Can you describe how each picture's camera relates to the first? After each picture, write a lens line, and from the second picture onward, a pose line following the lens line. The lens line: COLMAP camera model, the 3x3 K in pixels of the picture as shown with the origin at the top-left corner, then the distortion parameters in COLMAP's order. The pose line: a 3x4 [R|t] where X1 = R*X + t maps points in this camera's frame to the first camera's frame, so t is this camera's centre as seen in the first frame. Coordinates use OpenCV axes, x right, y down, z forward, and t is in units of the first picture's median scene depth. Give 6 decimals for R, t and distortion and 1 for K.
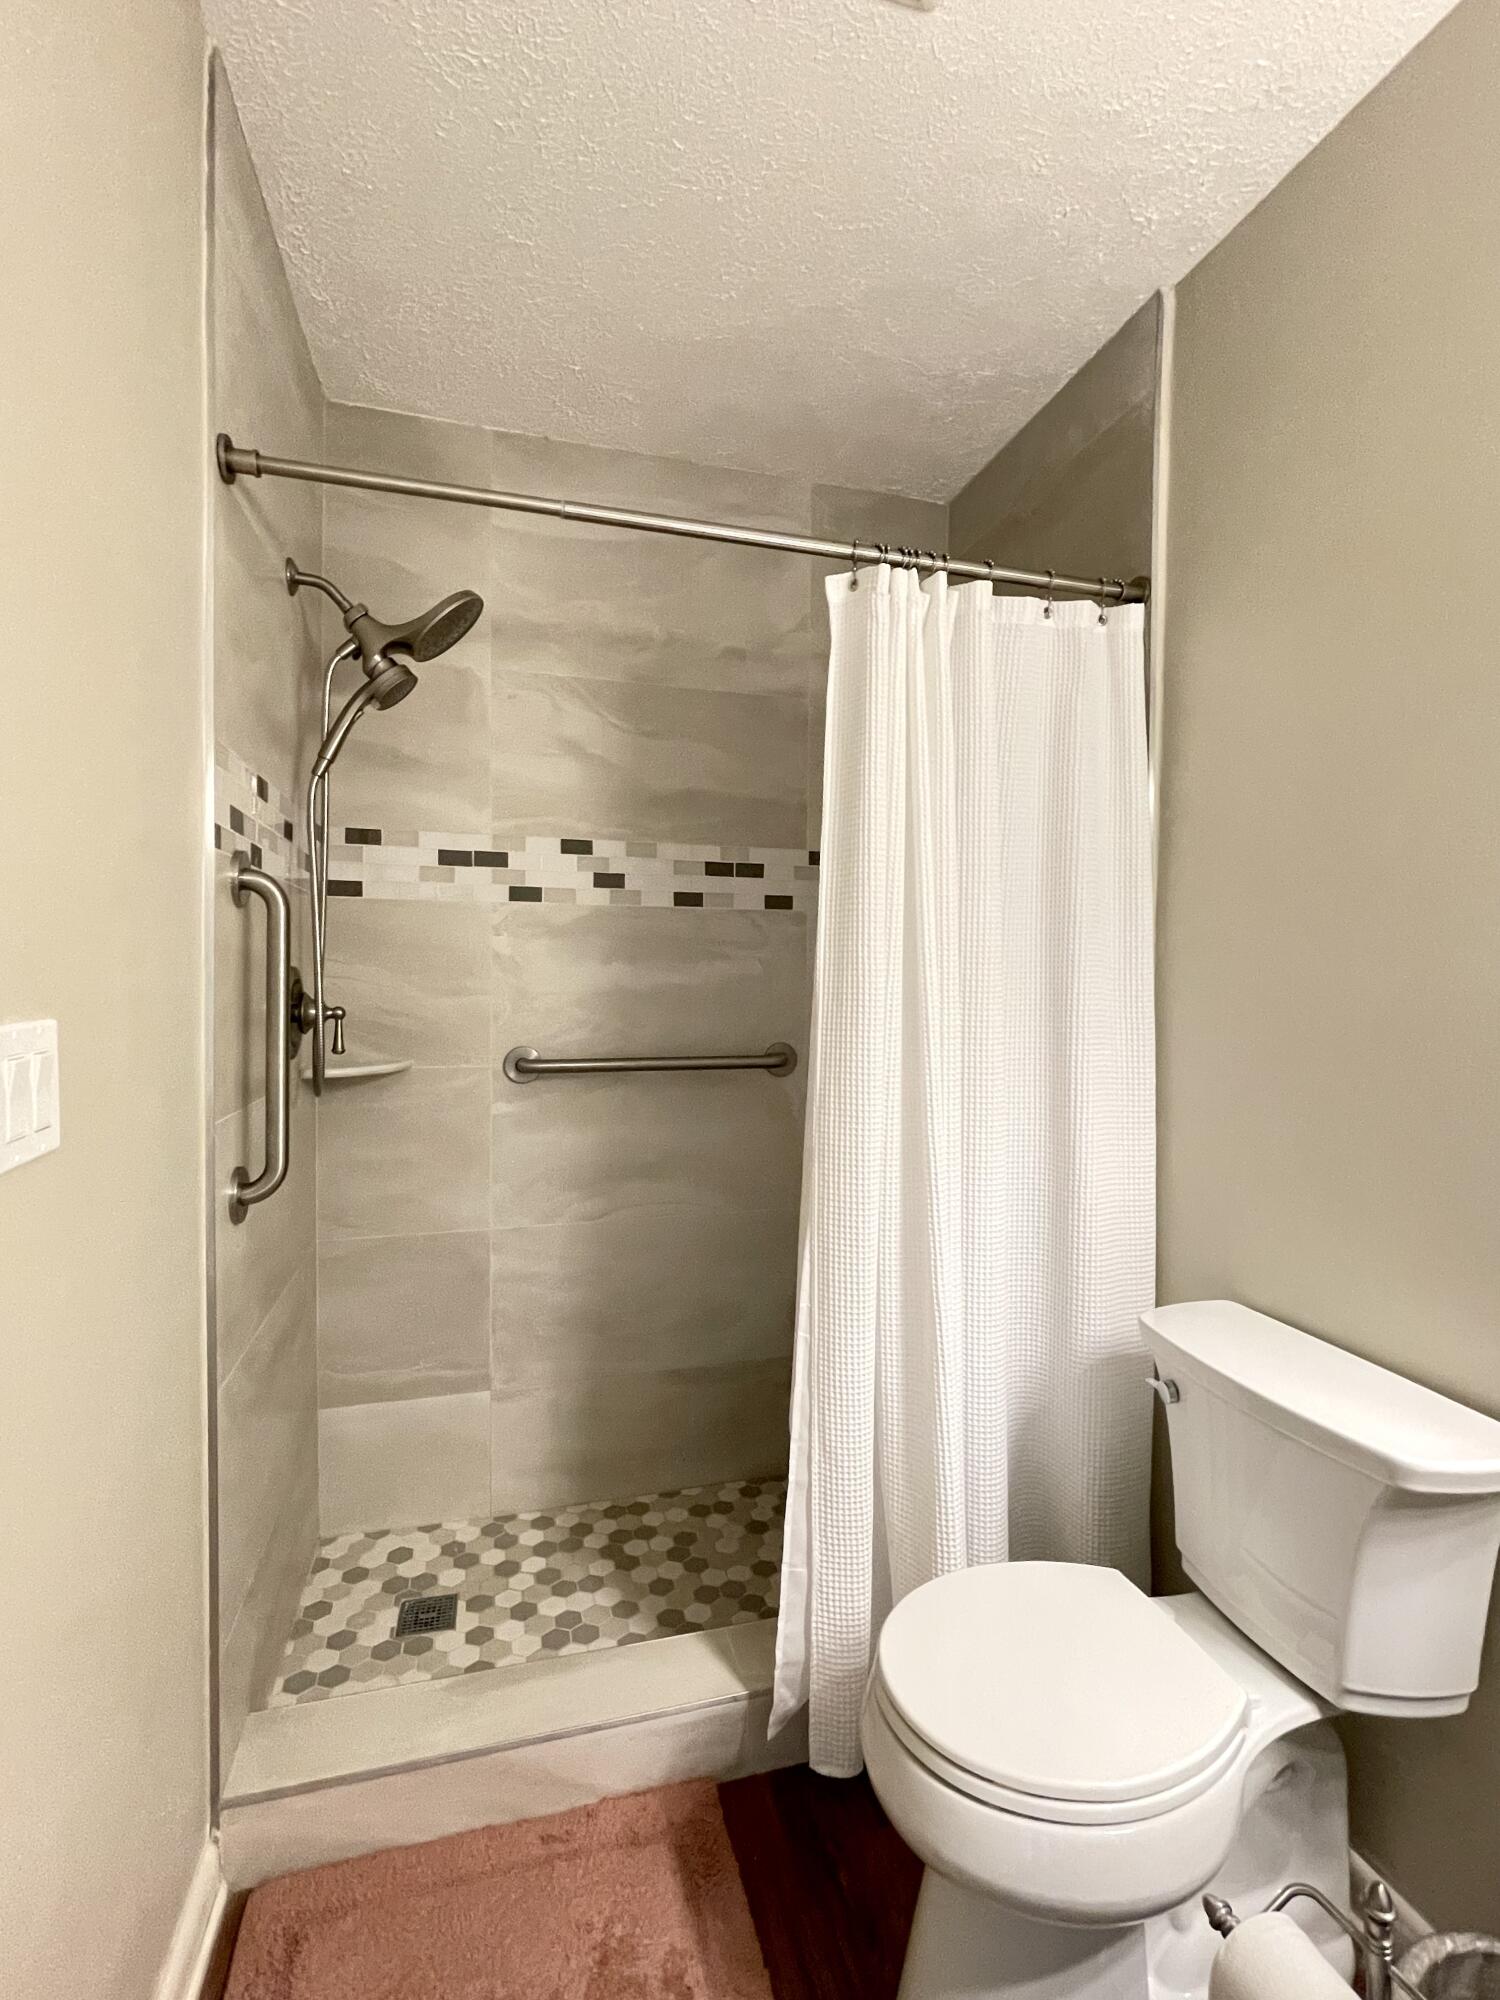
lens RADIAL K [[907.0, 0, 739.5], [0, 907.0, 996.9], [0, 0, 1]] dist [-0.002184, -0.000212]
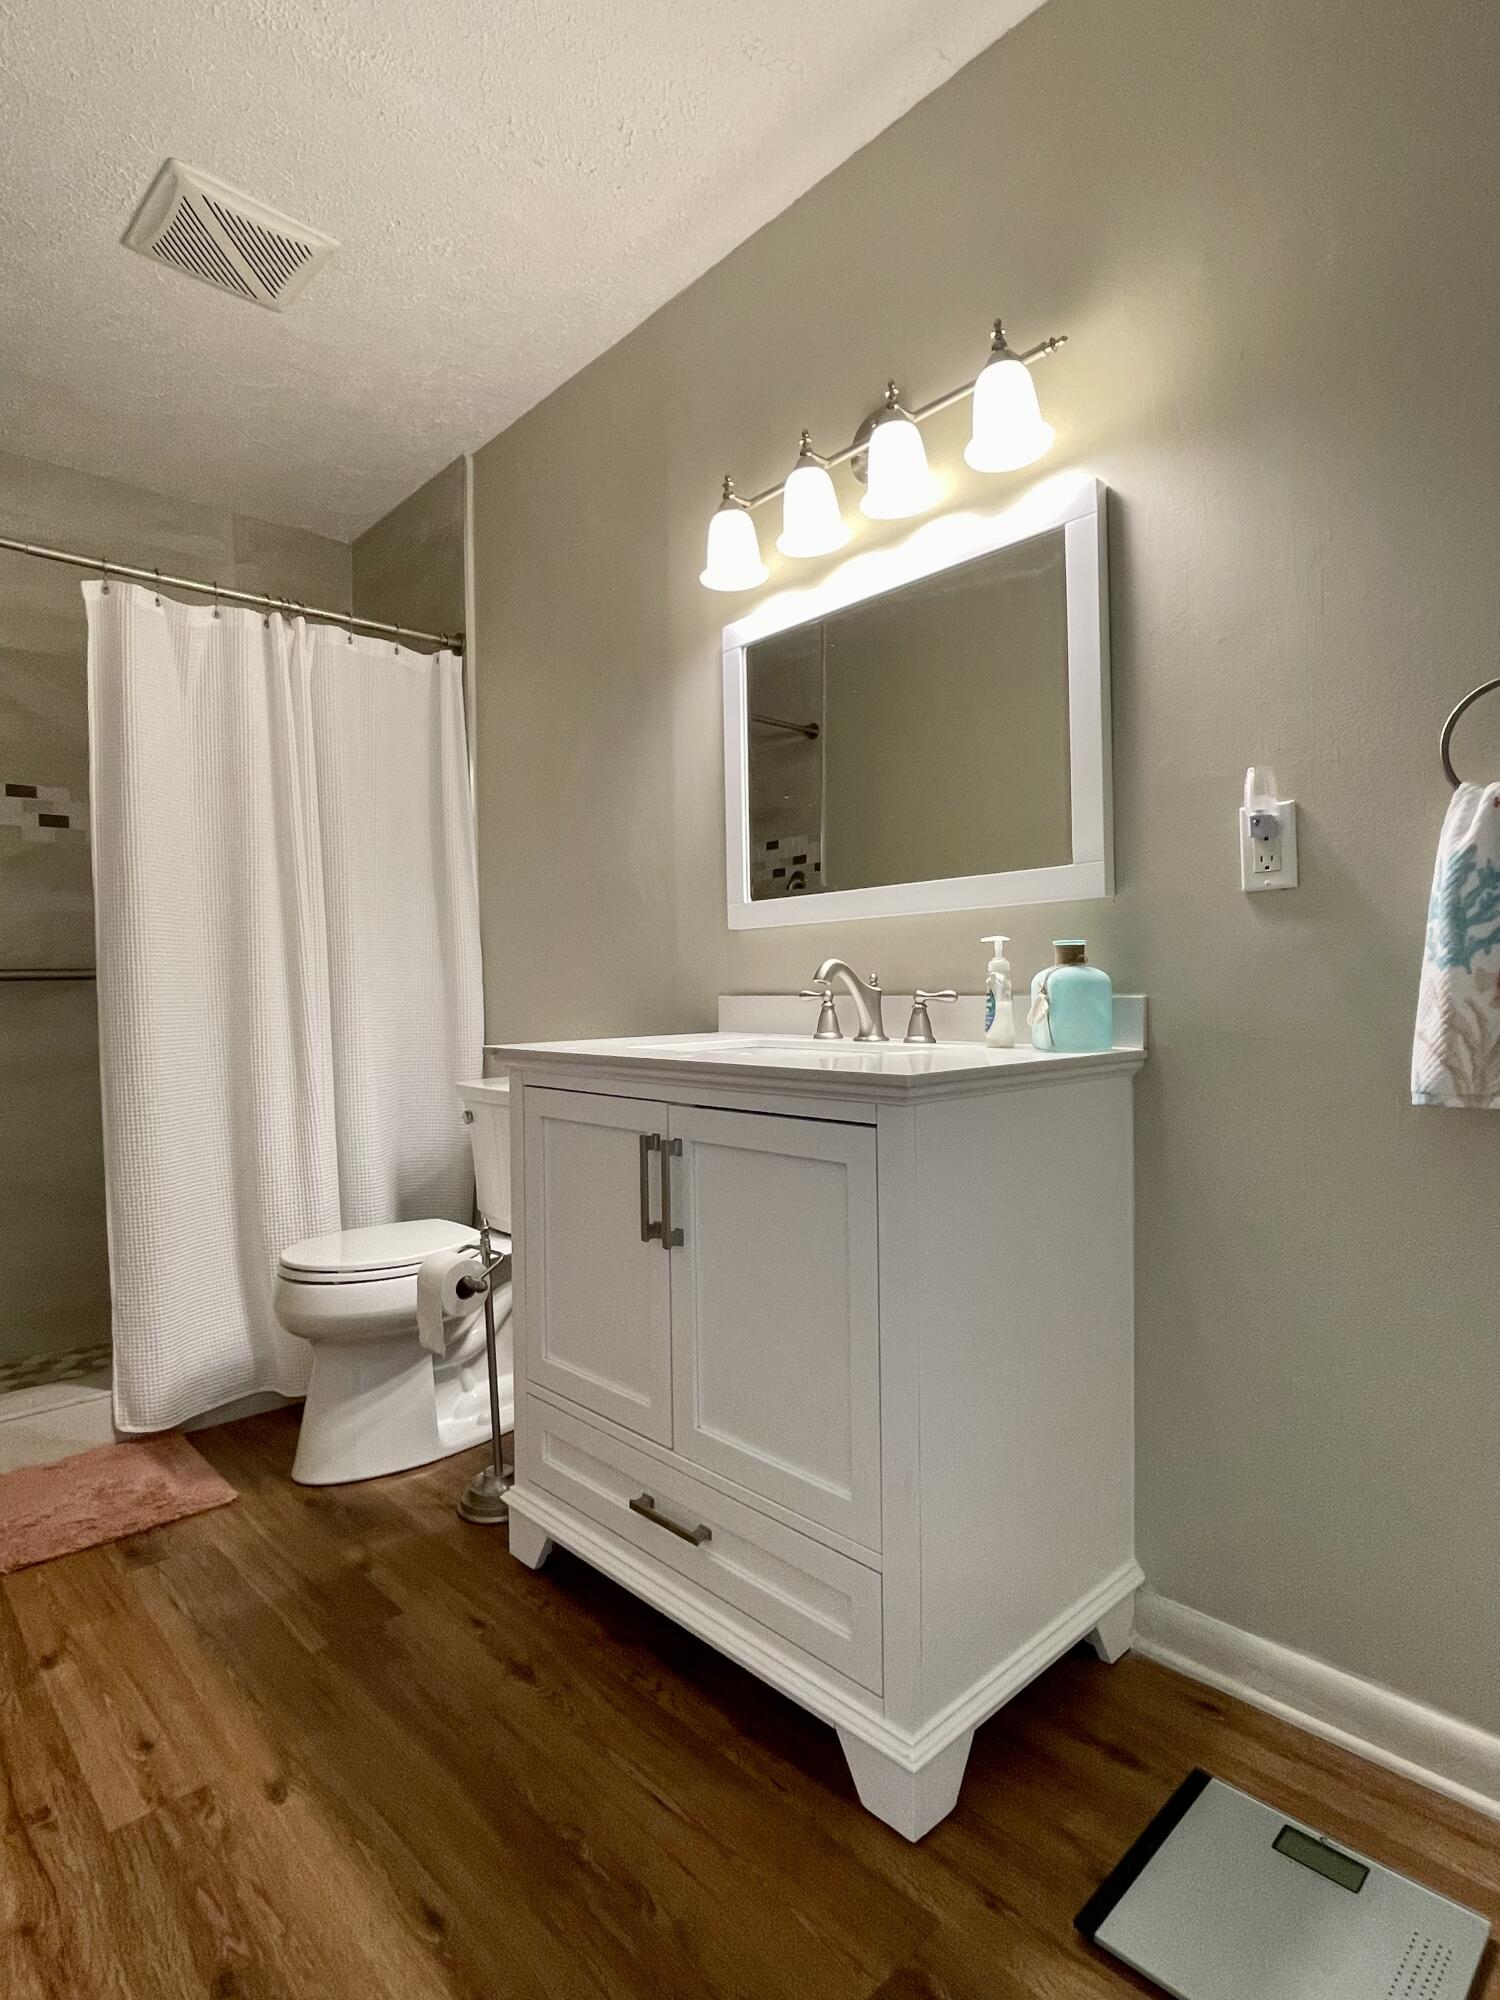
lens RADIAL K [[1054.2, 0, 736.7], [0, 1054.2, 1002.8], [0, 0, 1]] dist [-0.003203, -0.001153]
pose [[0.890374, -0.034797, 0.453899, 0.022345], [0.039763, 0.999208, -0.001397, 0.185392], [-0.453490, 0.019292, 0.891052, -0.789934]]
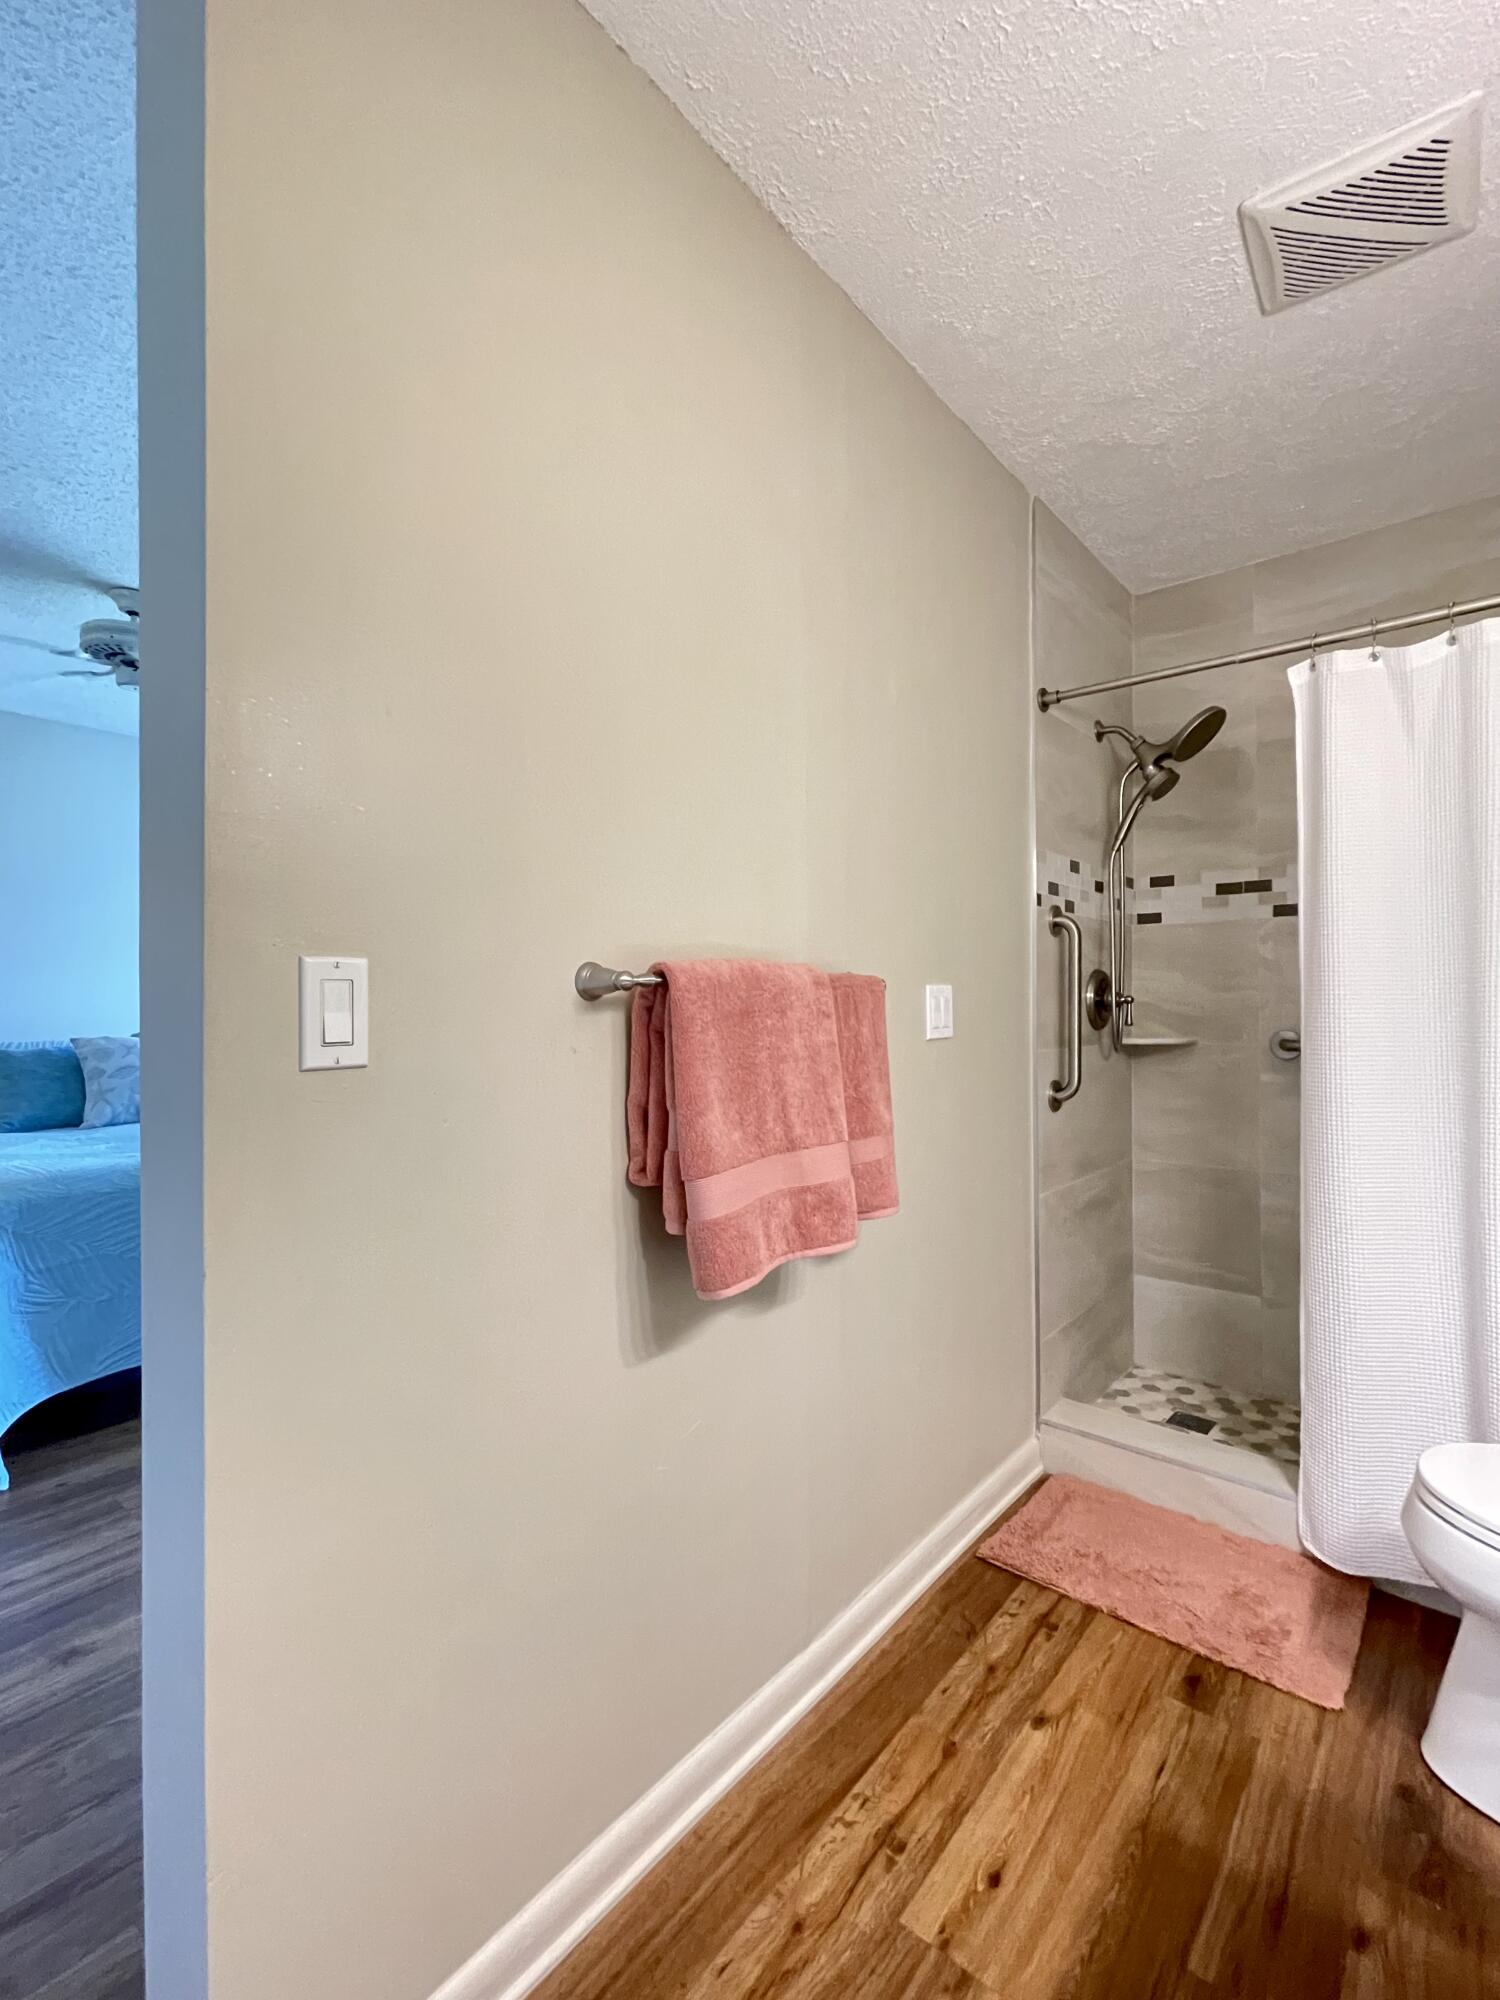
lens RADIAL K [[904.0, 0, 742.6], [0, 904.0, 998.5], [0, 0, 1]] dist [0.001458, 0.000330]
pose [[0.562611, -0.016112, -0.826565, 0.467207], [-0.009492, 0.999618, -0.025947, 0.062045], [0.826667, 0.022444, 0.562243, -0.419351]]
